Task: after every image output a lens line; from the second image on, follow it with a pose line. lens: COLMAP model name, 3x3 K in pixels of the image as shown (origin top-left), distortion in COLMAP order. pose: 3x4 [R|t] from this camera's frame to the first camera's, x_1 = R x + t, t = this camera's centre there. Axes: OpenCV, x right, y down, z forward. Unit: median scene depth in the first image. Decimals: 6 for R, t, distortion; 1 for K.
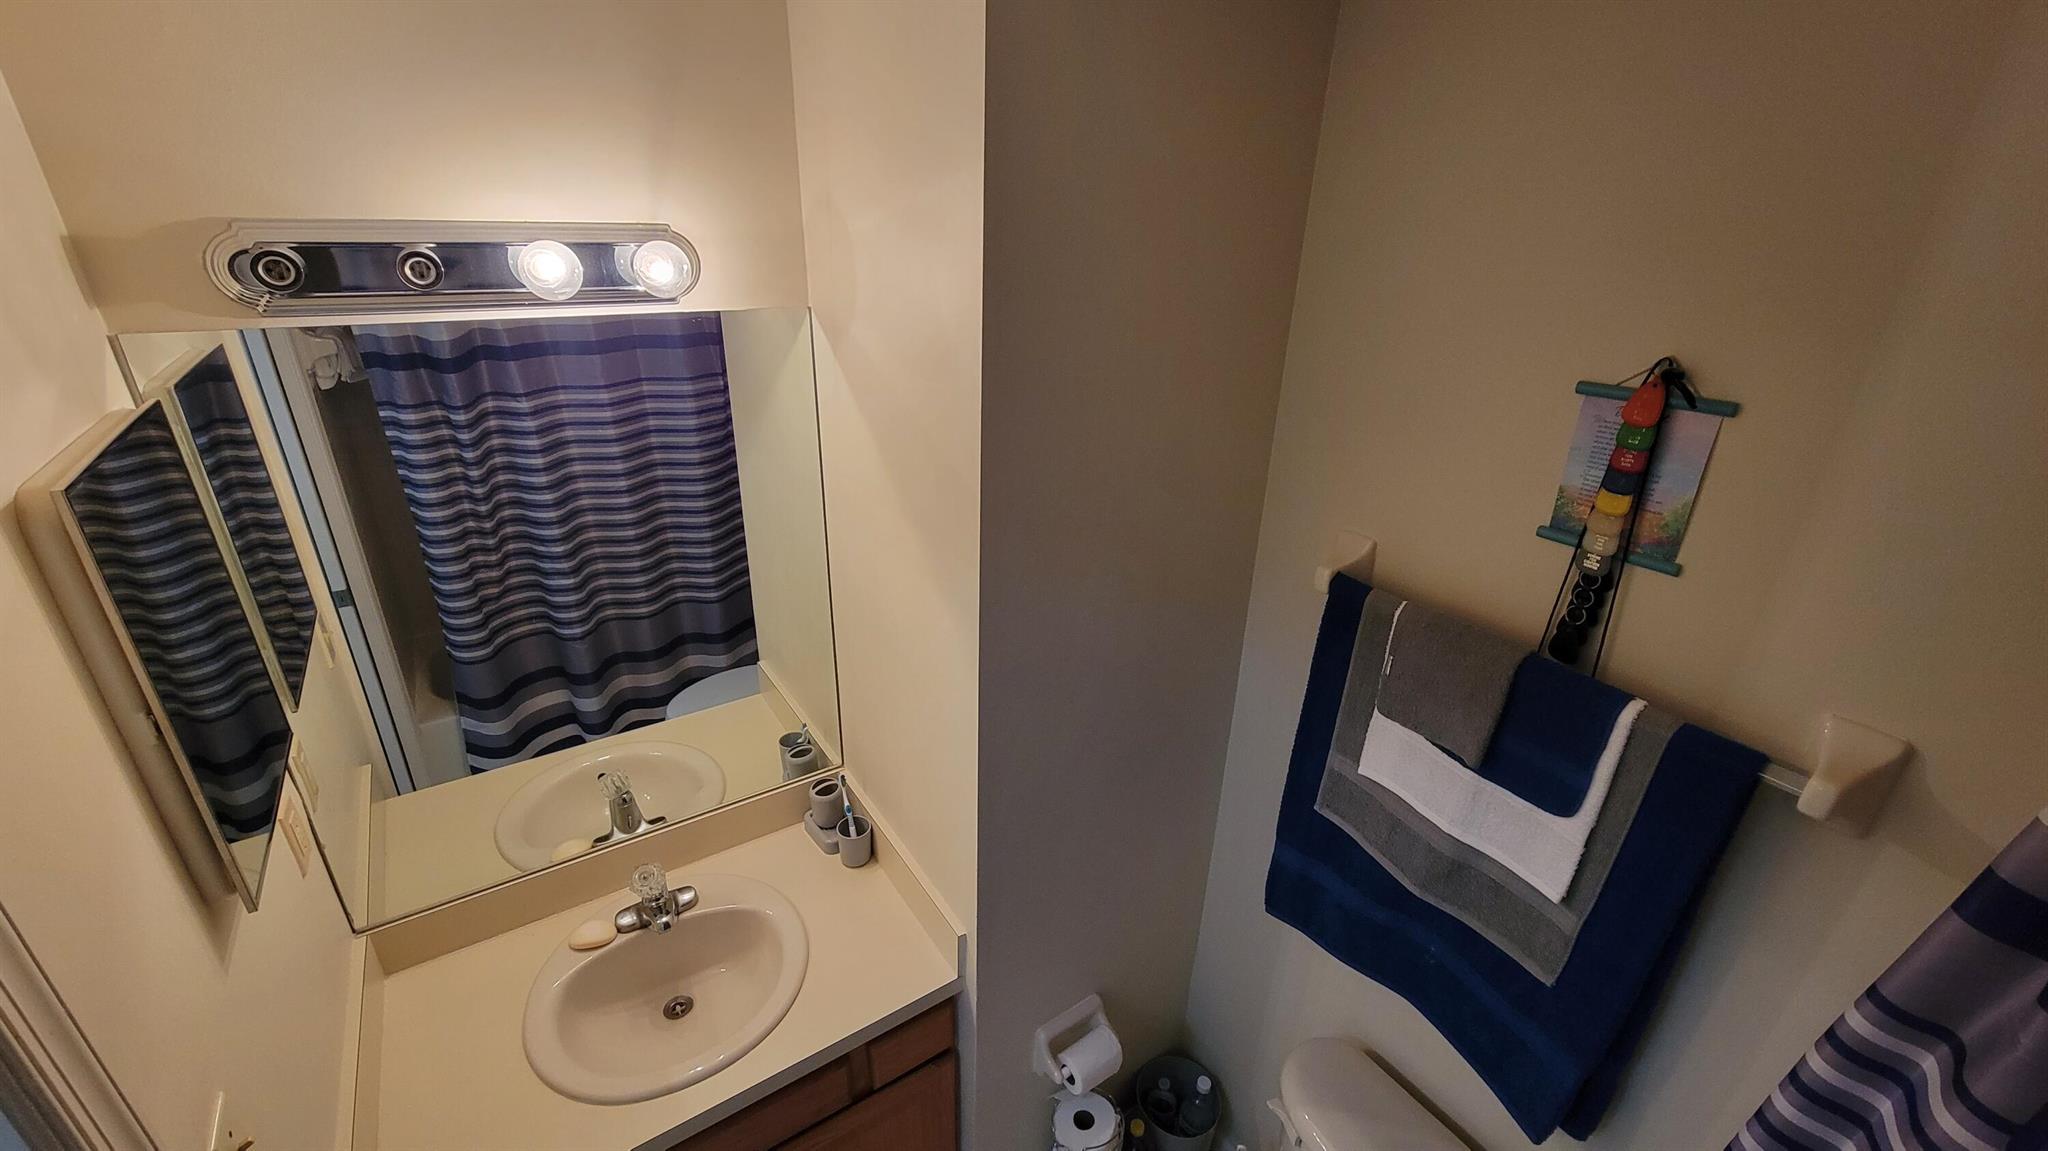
lens RADIAL K [[831.1, 0, 1020.5], [0, 831.1, 573.4], [0, 0, 1]] dist [0.002160, -0.001451]
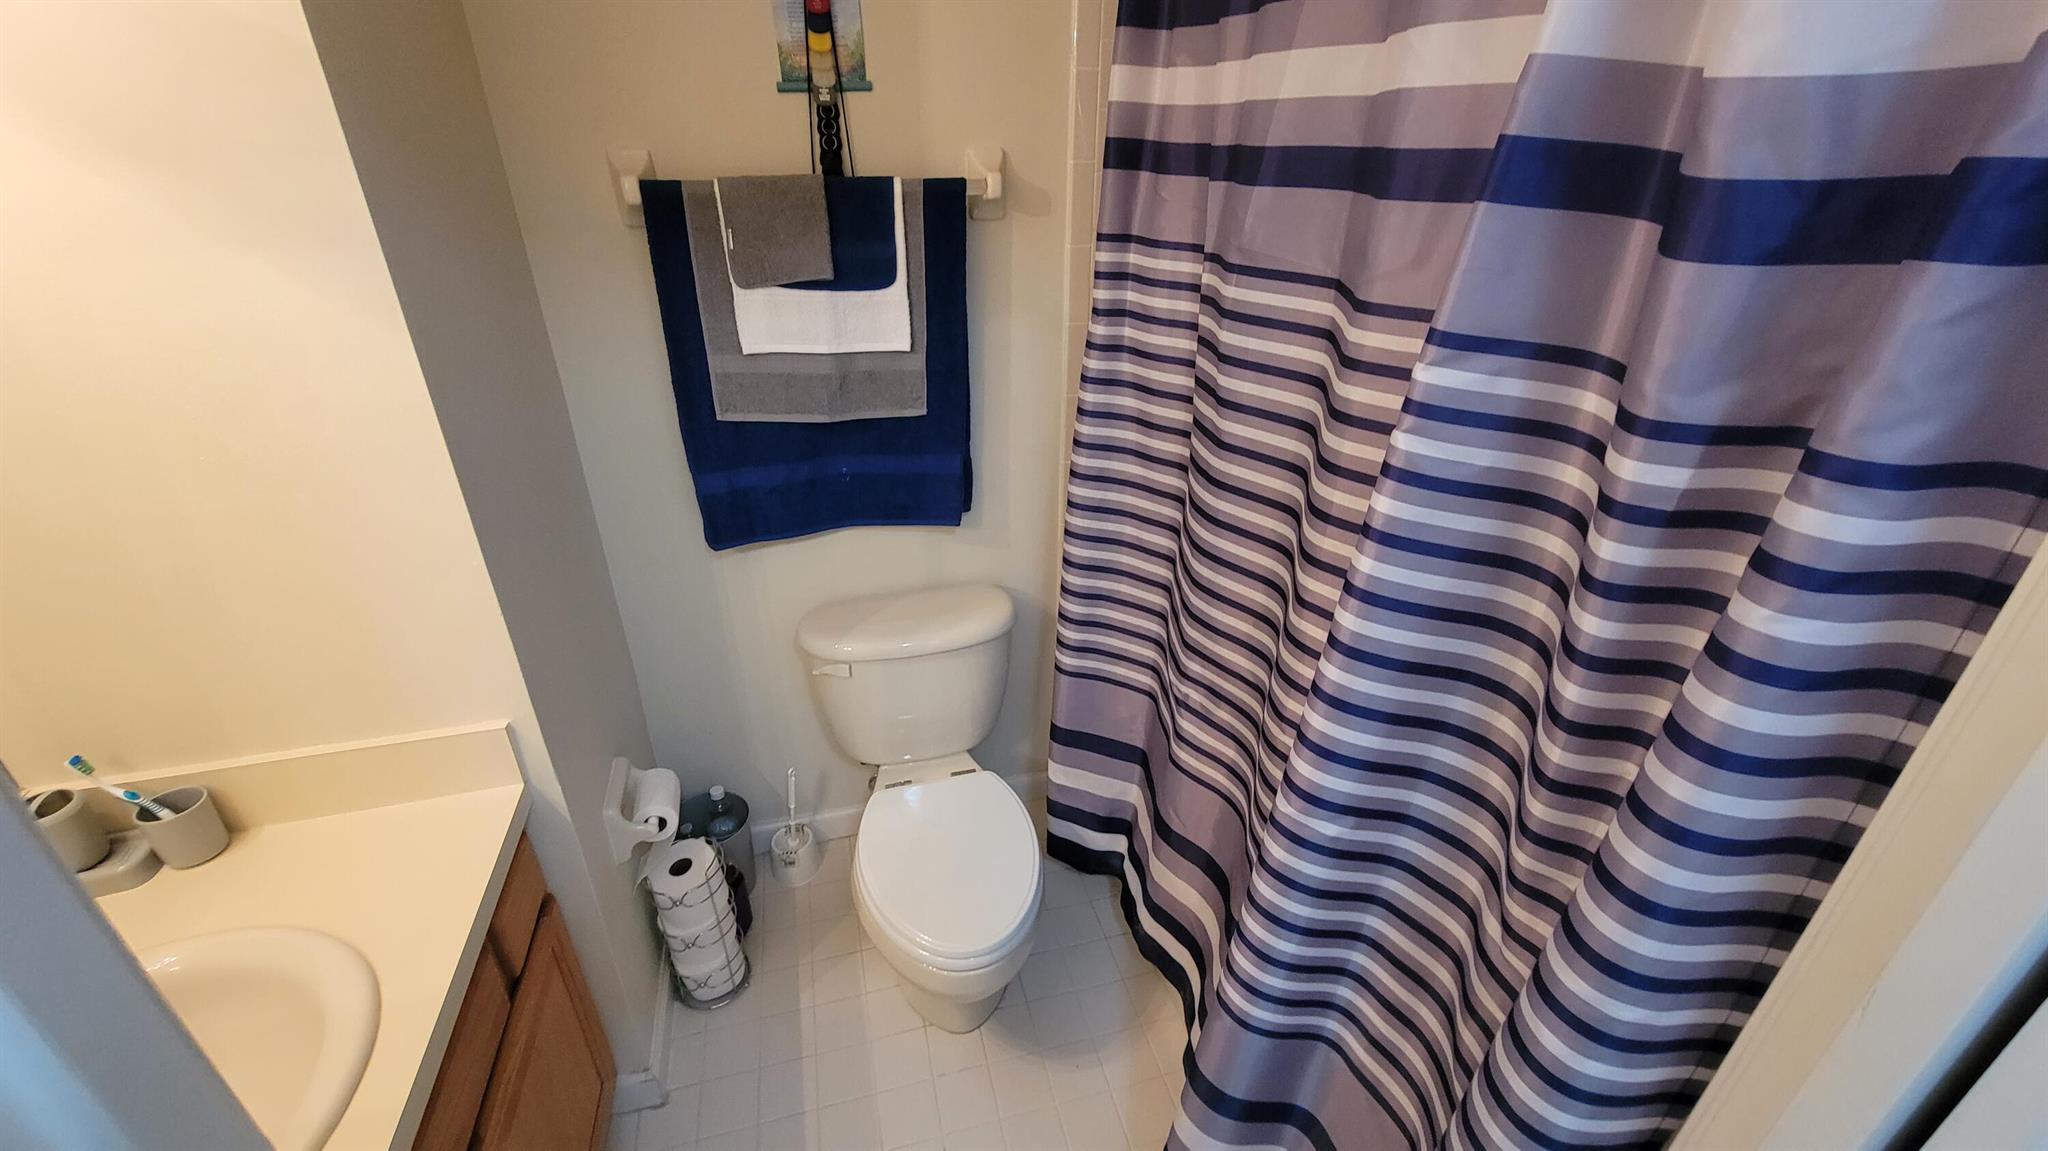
lens RADIAL K [[831.1, 0, 1019.3], [0, 831.1, 576.8], [0, 0, 1]] dist [0.002160, -0.001451]
pose [[0.317538, -0.463668, 0.827153, -0.497700], [0.387450, 0.859601, 0.333118, 0.231937], [-0.865478, 0.214703, 0.452604, 0.179340]]
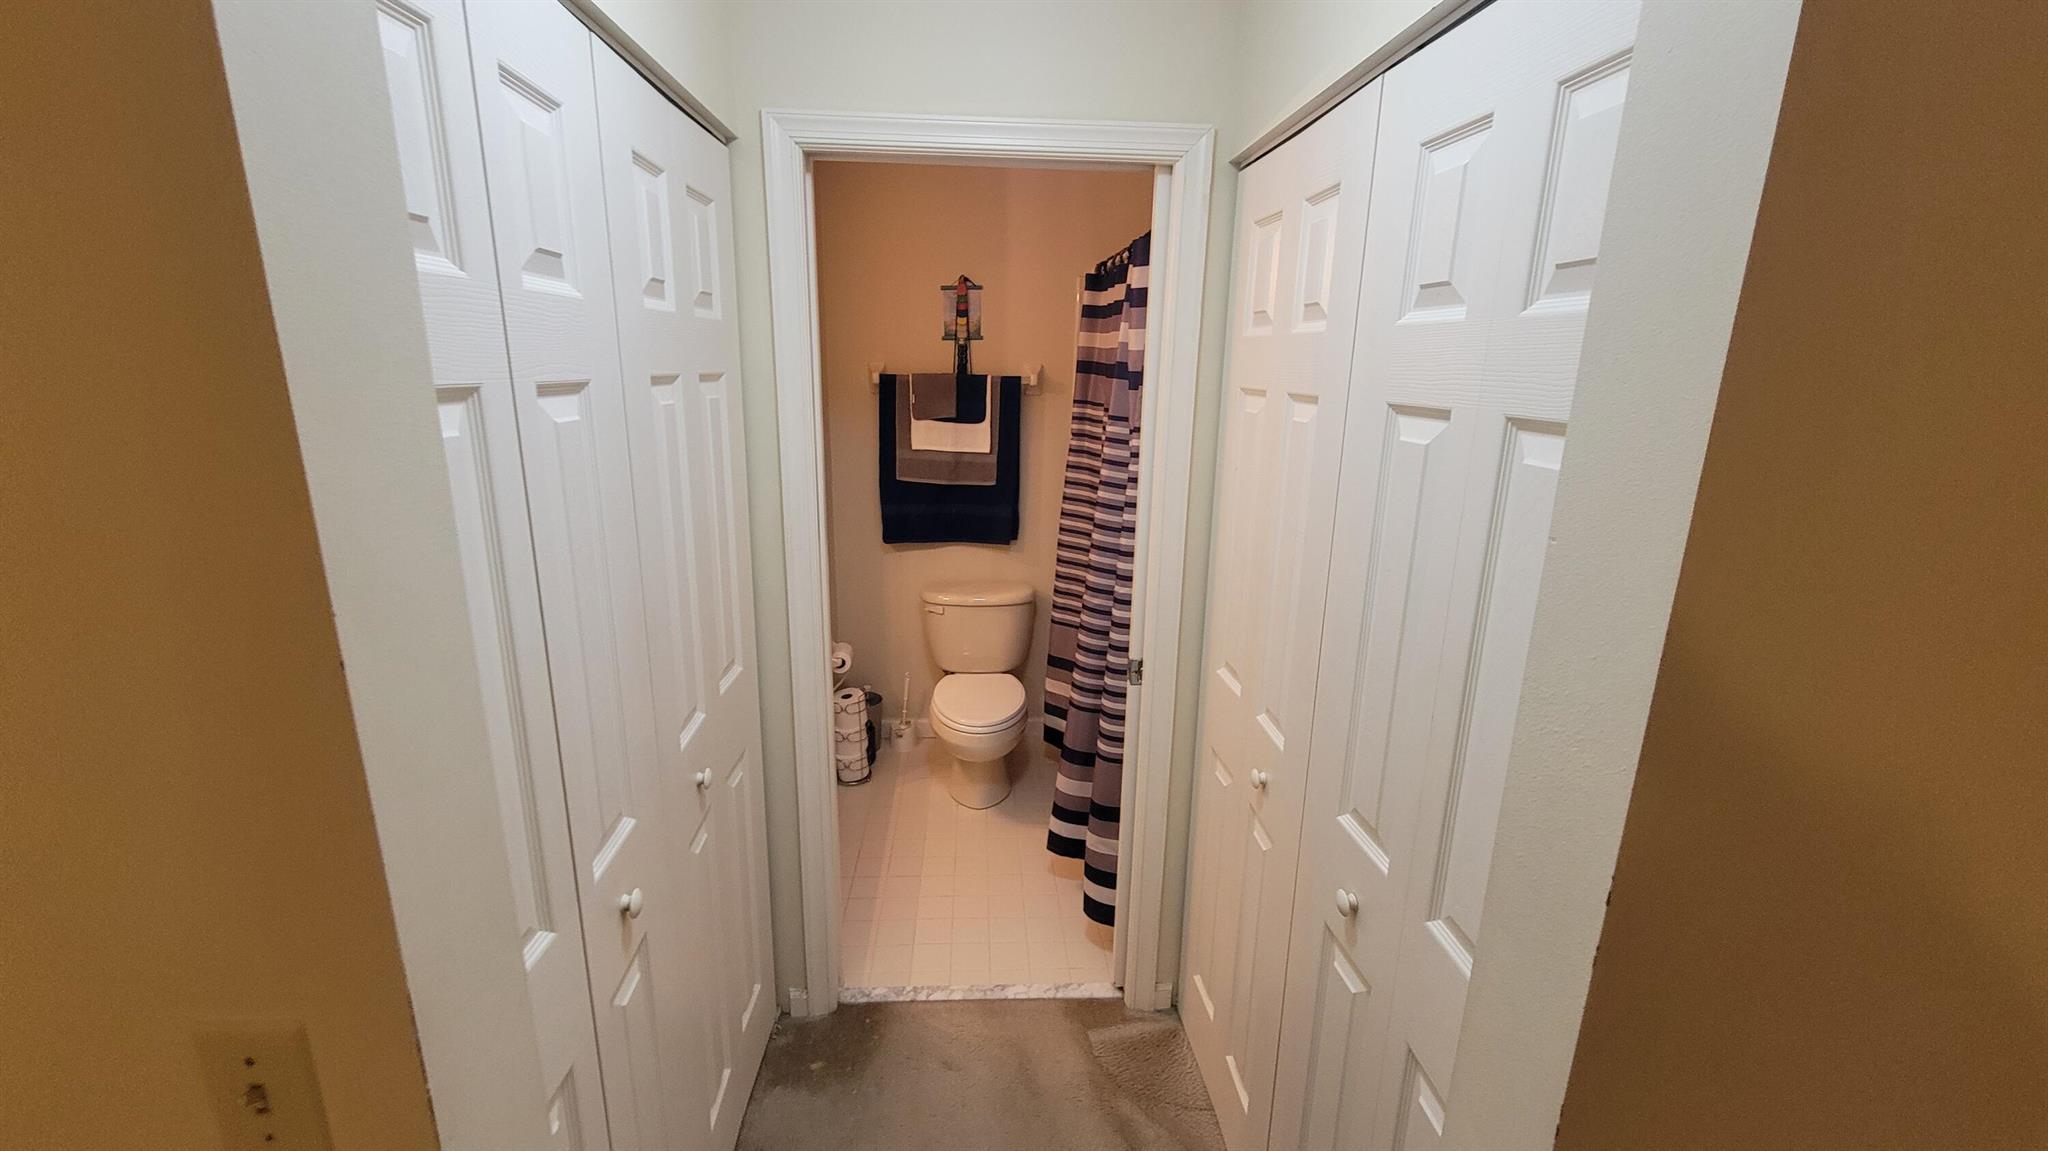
lens RADIAL K [[831.1, 0, 1010.2], [0, 831.1, 575.1], [0, 0, 1]] dist [0.002160, -0.001451]
pose [[0.508657, -0.235414, 0.828160, -1.395194], [0.344145, 0.937300, 0.055064, 0.483107], [-0.789197, 0.256999, 0.557780, -0.464710]]
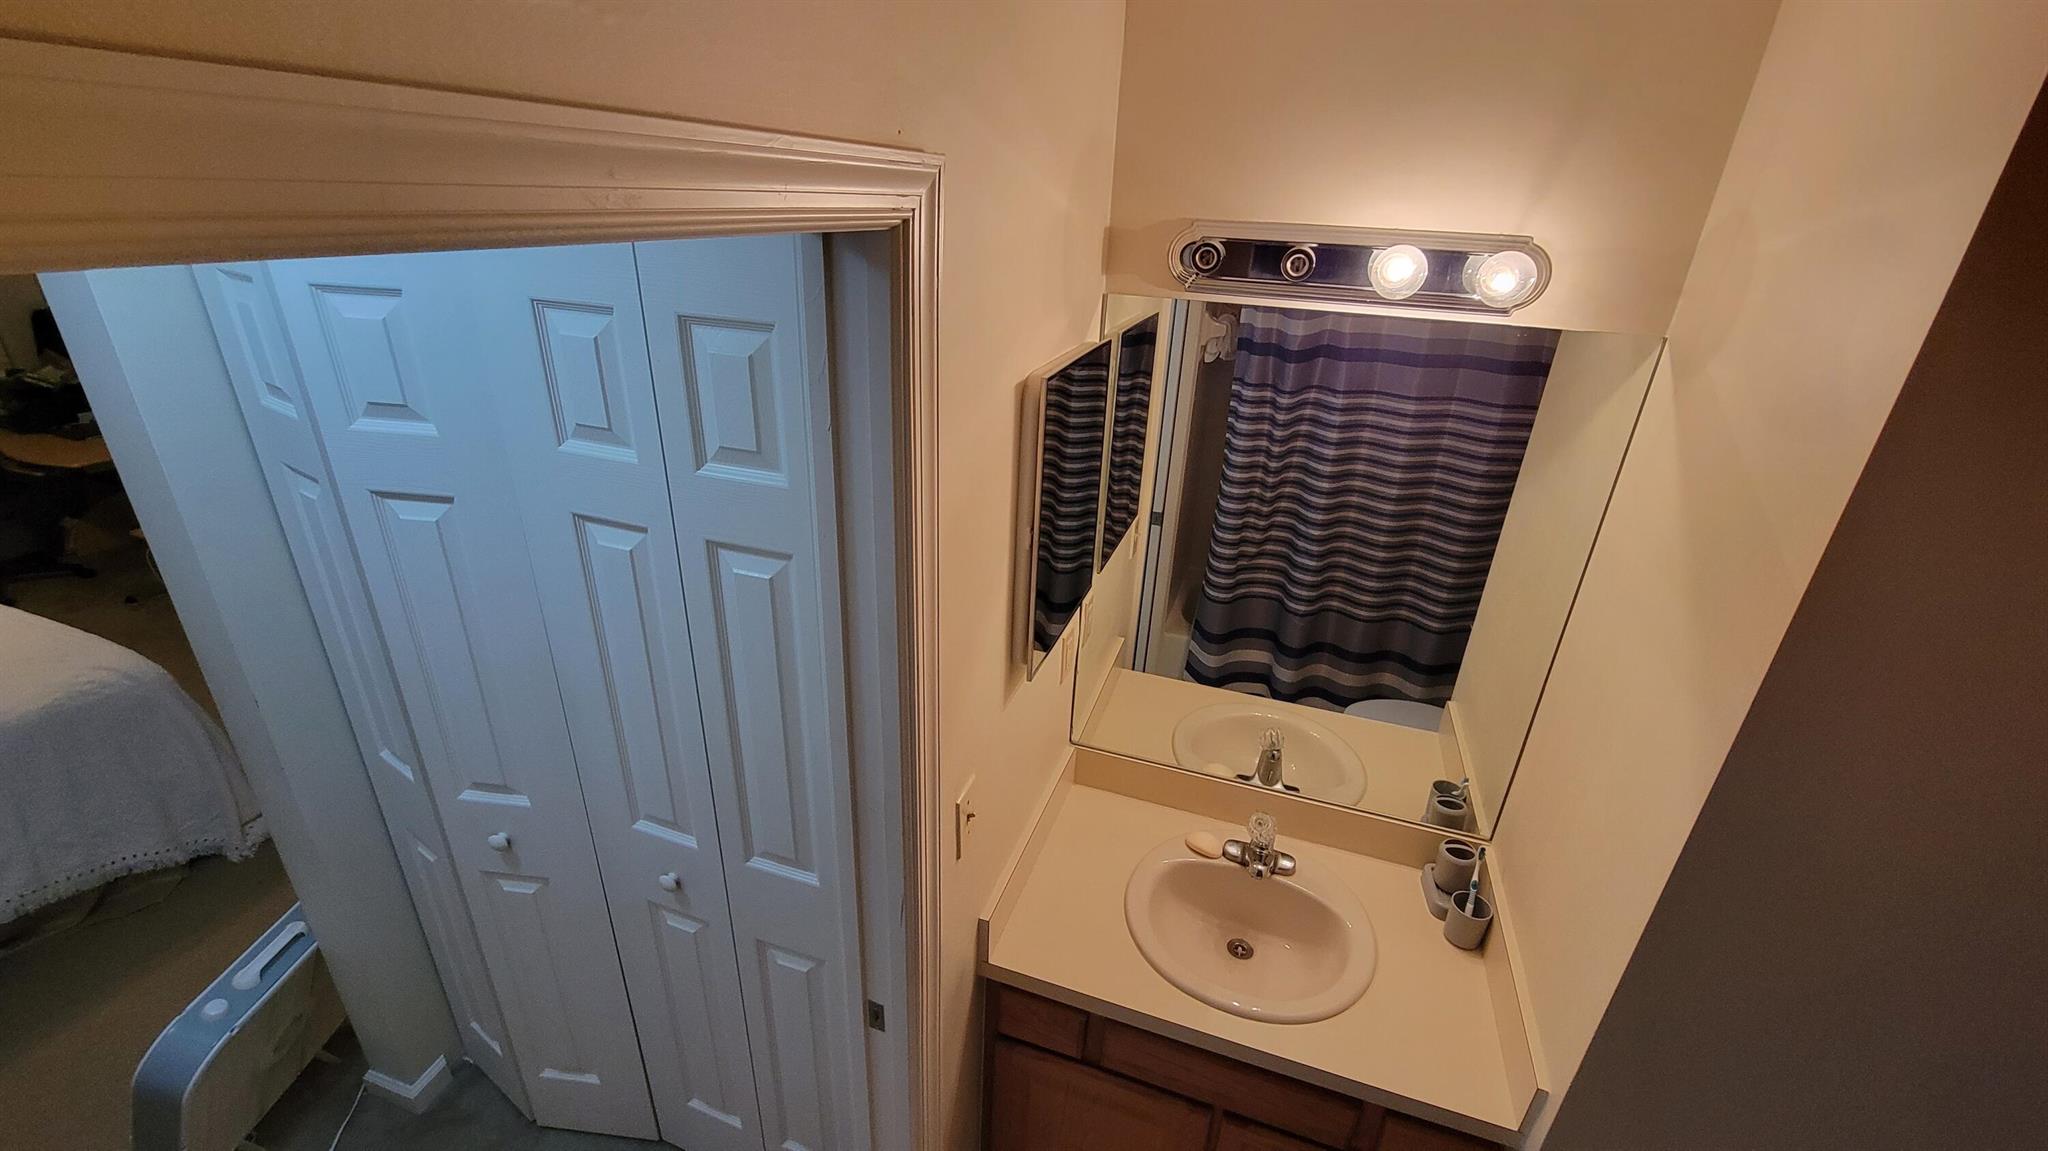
lens RADIAL K [[831.1, 0, 1022.8], [0, 831.1, 574.6], [0, 0, 1]] dist [0.002160, -0.001451]
pose [[0.608579, 0.326680, -0.723126, 0.043610], [-0.346098, 0.929347, 0.128569, 0.028500], [0.714036, 0.172028, 0.678645, -0.024395]]
